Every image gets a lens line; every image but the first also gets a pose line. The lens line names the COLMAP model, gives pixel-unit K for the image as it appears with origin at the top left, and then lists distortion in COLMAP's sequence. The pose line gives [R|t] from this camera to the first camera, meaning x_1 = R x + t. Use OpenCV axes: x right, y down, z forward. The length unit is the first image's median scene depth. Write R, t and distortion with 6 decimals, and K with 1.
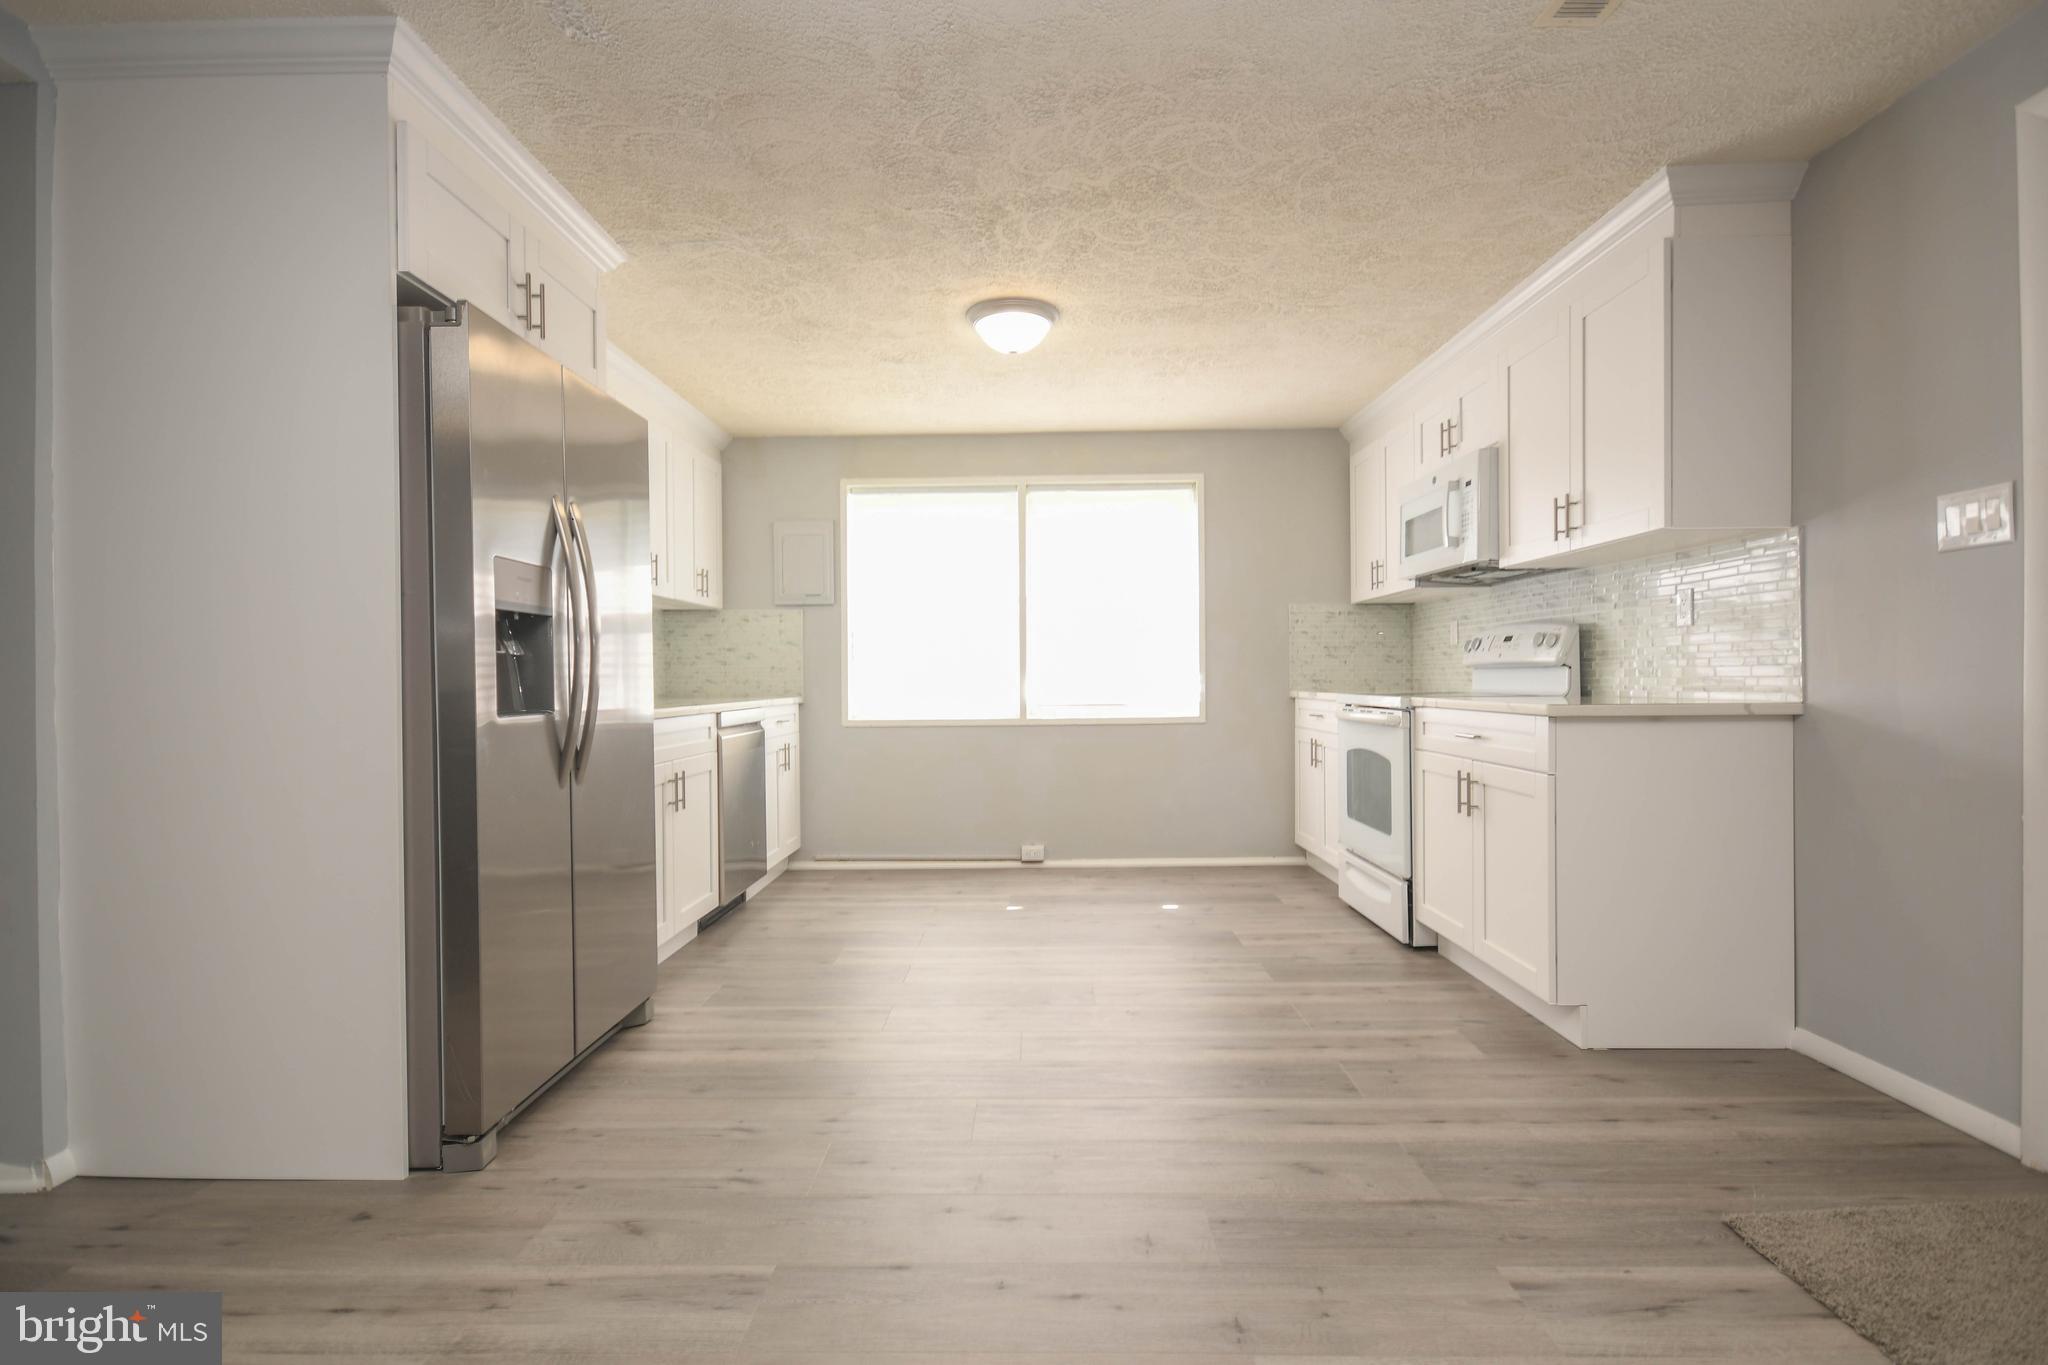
lens RADIAL K [[961.7, 0, 1020.0], [0, 961.7, 688.0], [0, 0, 1]] dist [0.000497, 0.000289]
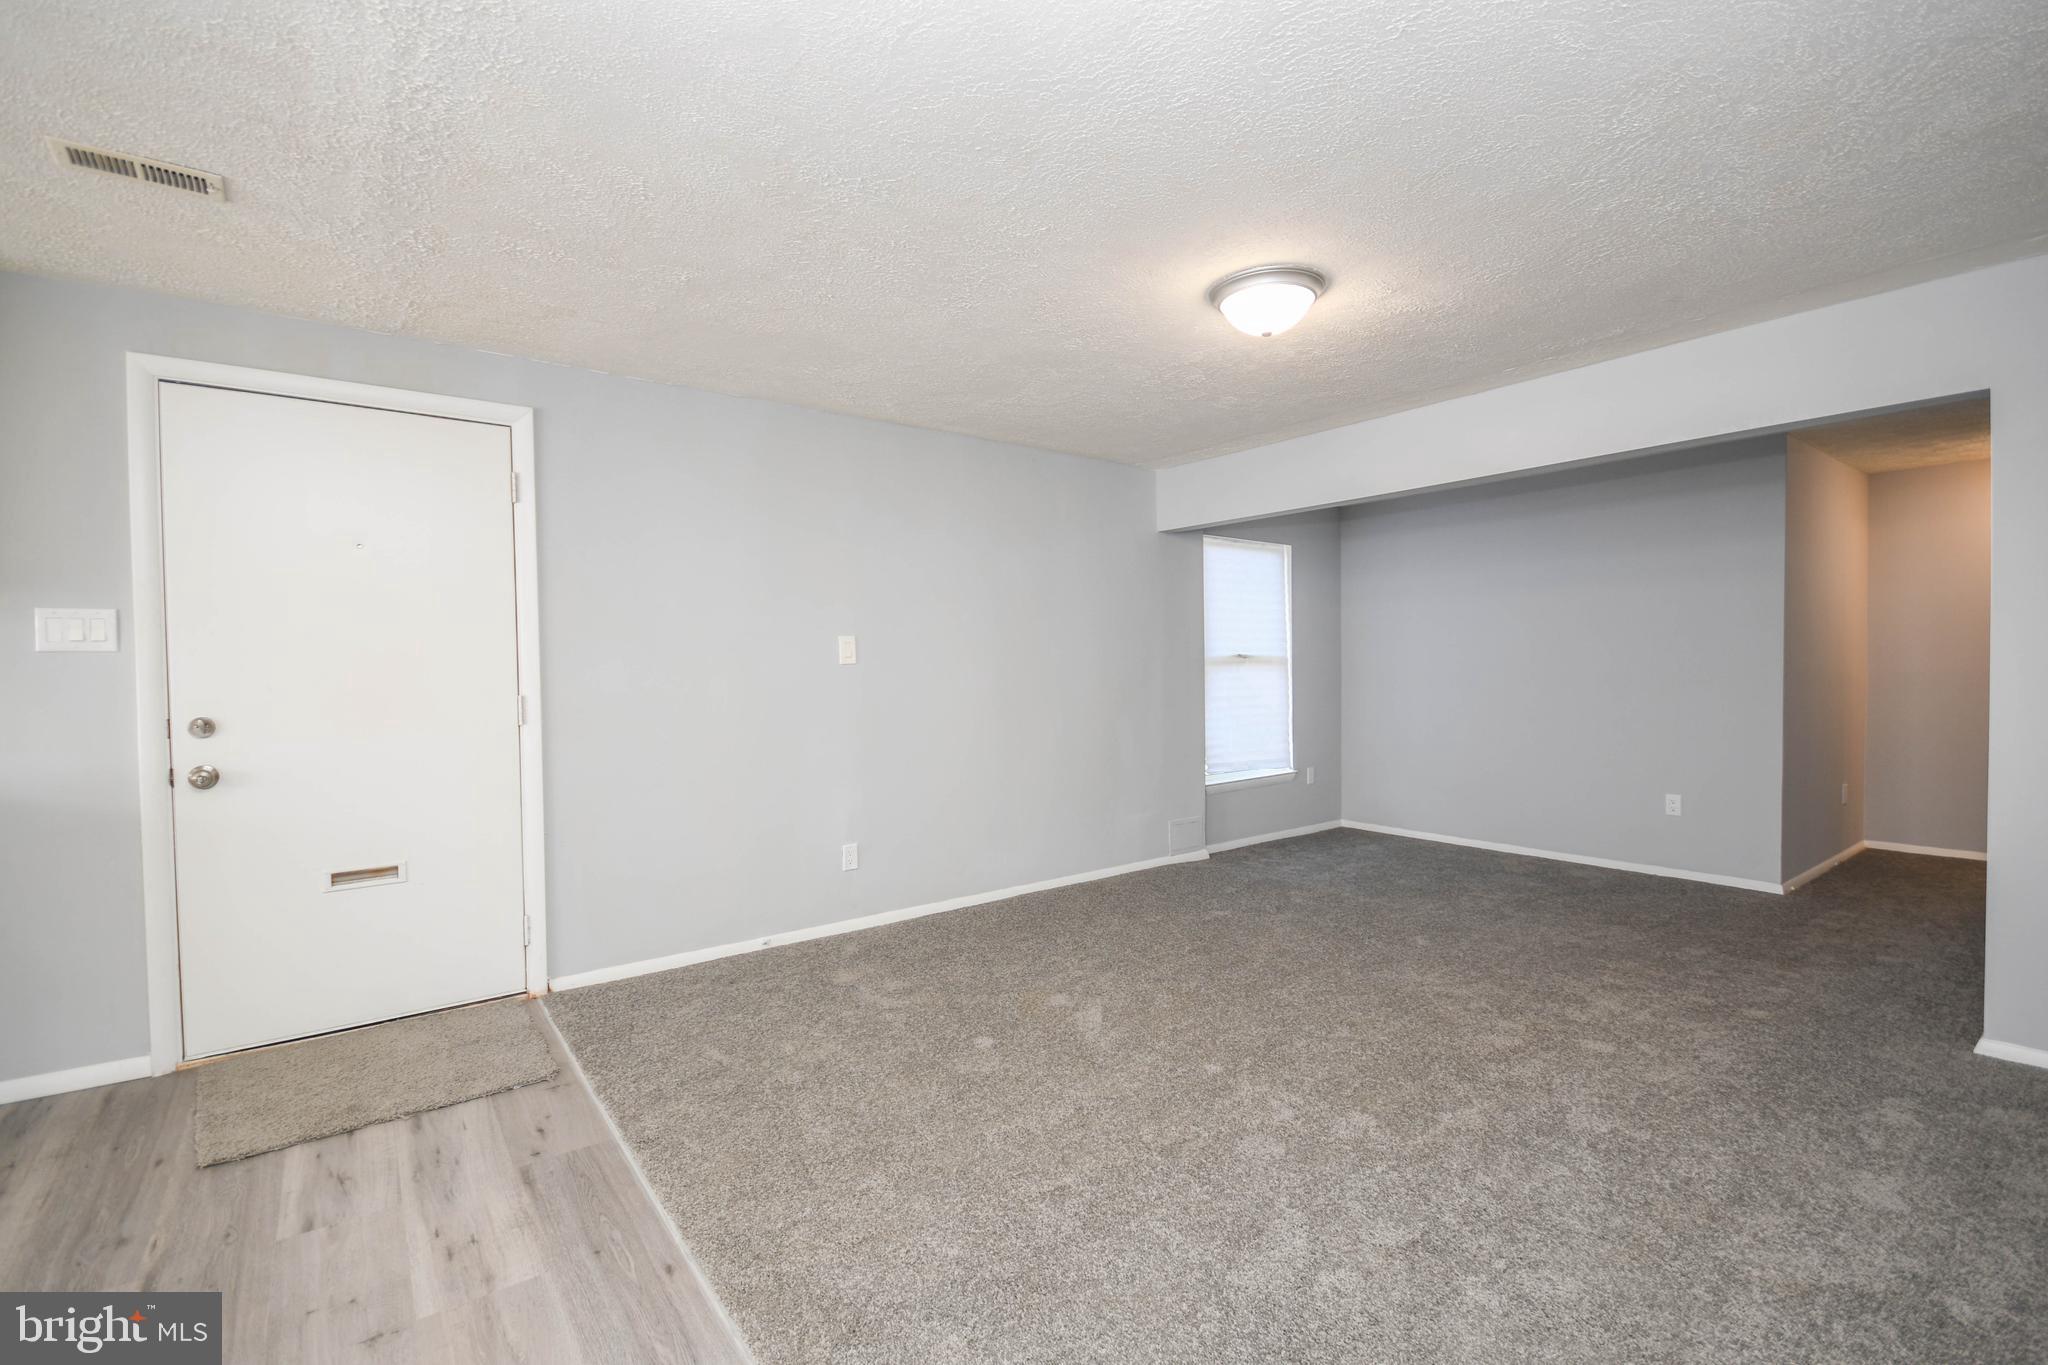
lens RADIAL K [[894.7, 0, 1022.6], [0, 894.7, 687.2], [0, 0, 1]] dist [0.015578, -0.017611]
pose [[-0.616493, -0.002888, 0.787355, -0.526816], [0.024878, 0.999423, 0.023145, -0.062328], [-0.786967, 0.033857, -0.616065, 0.482925]]
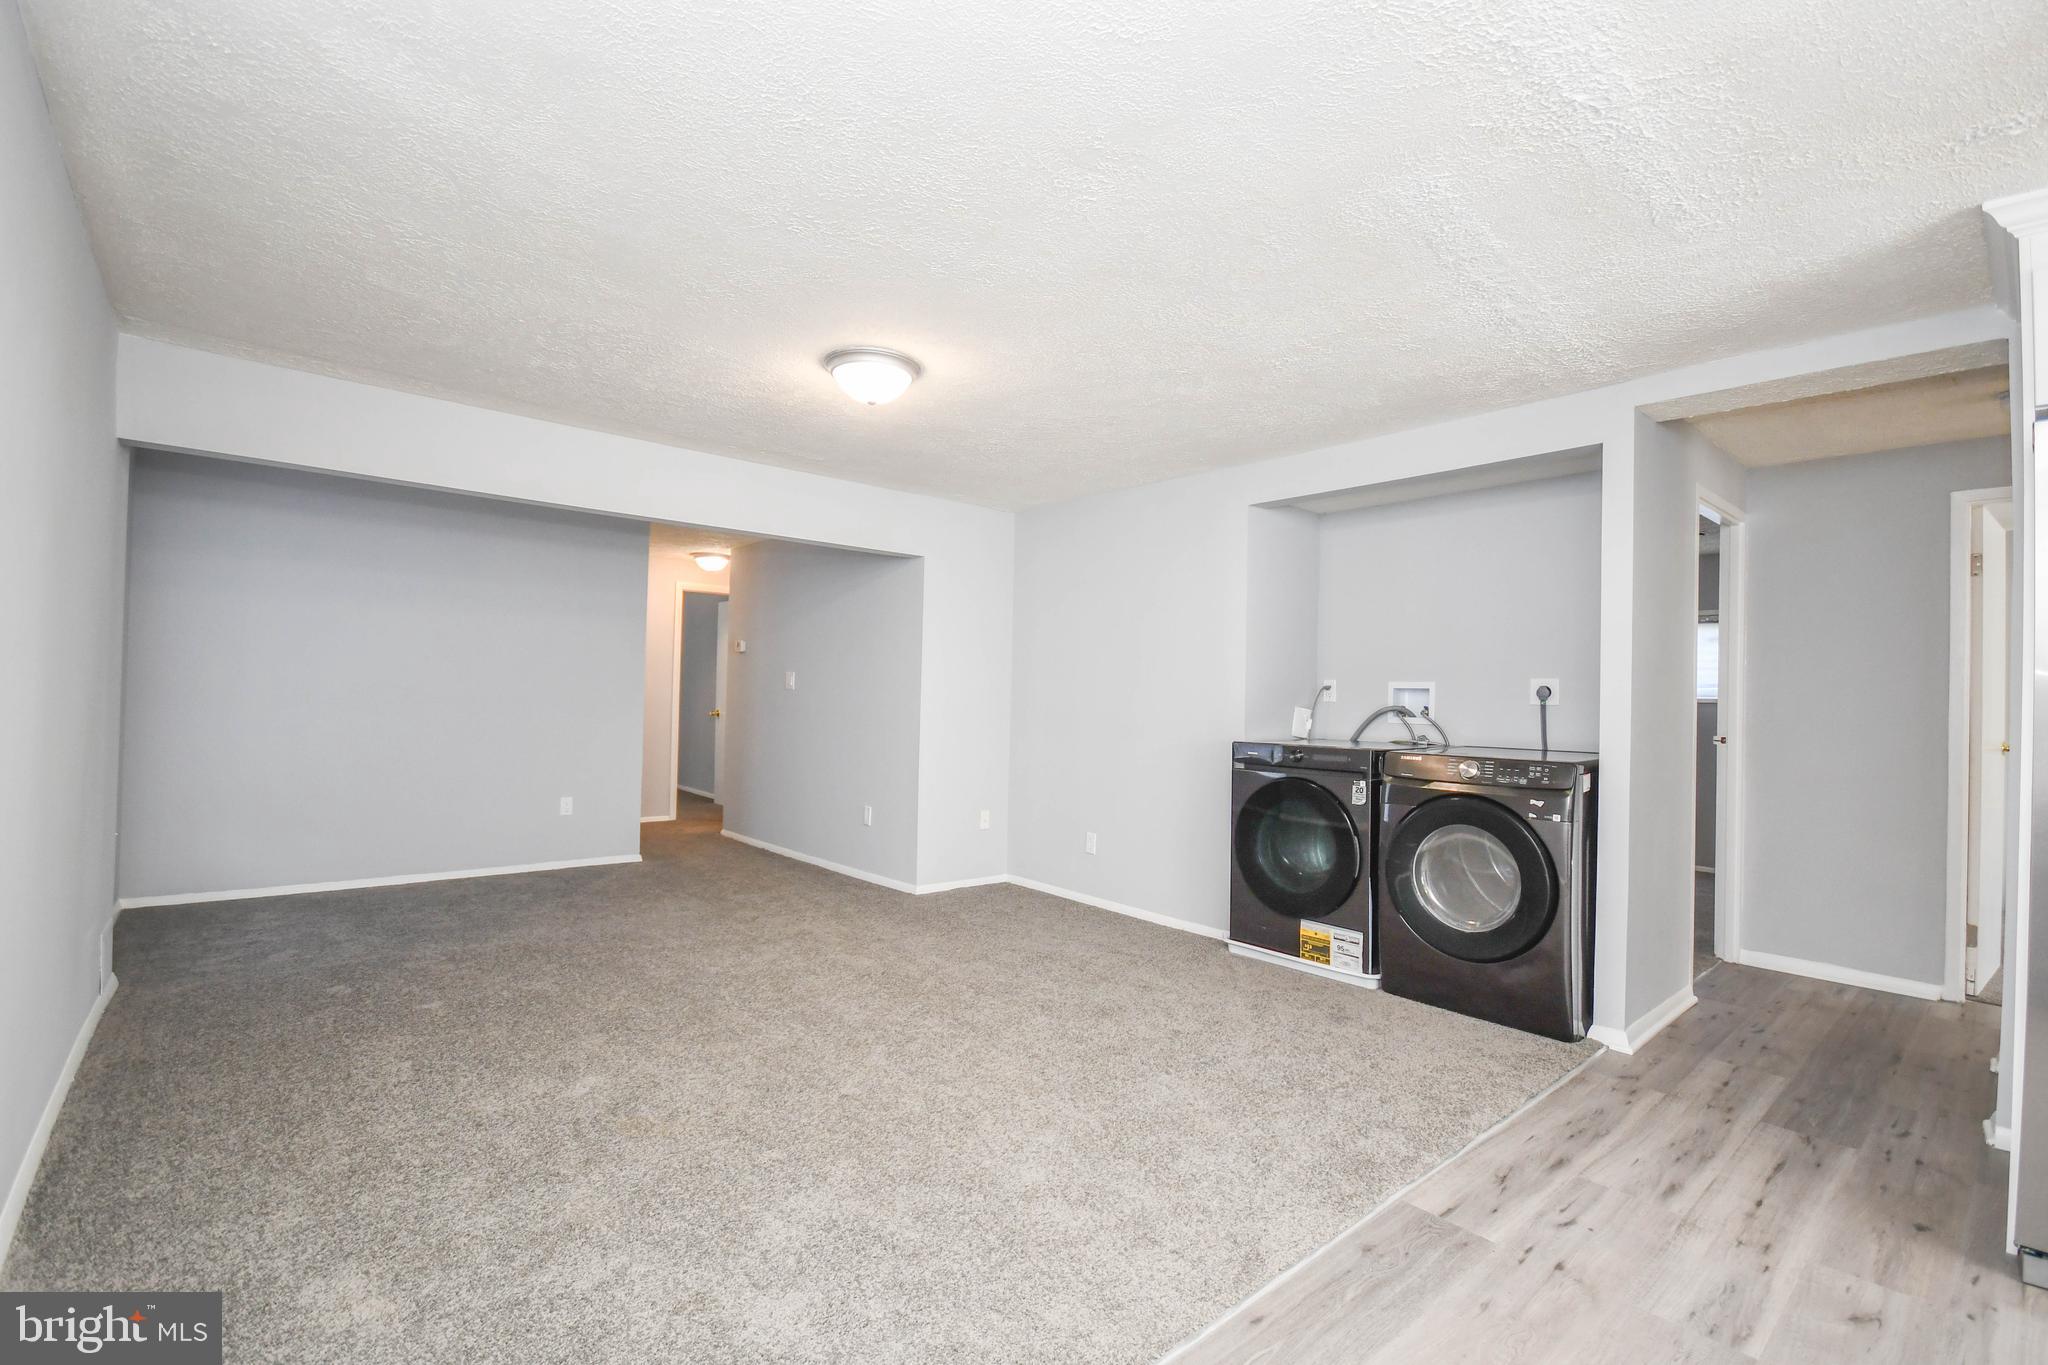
lens RADIAL K [[900.7, 0, 1021.7], [0, 900.7, 684.6], [0, 0, 1]] dist [0.005697, -0.013390]
pose [[-0.747450, -0.018933, -0.664048, 0.533527], [-0.023951, 0.999712, -0.001545, -0.061775], [0.663886, 0.014750, -0.747688, 0.625287]]
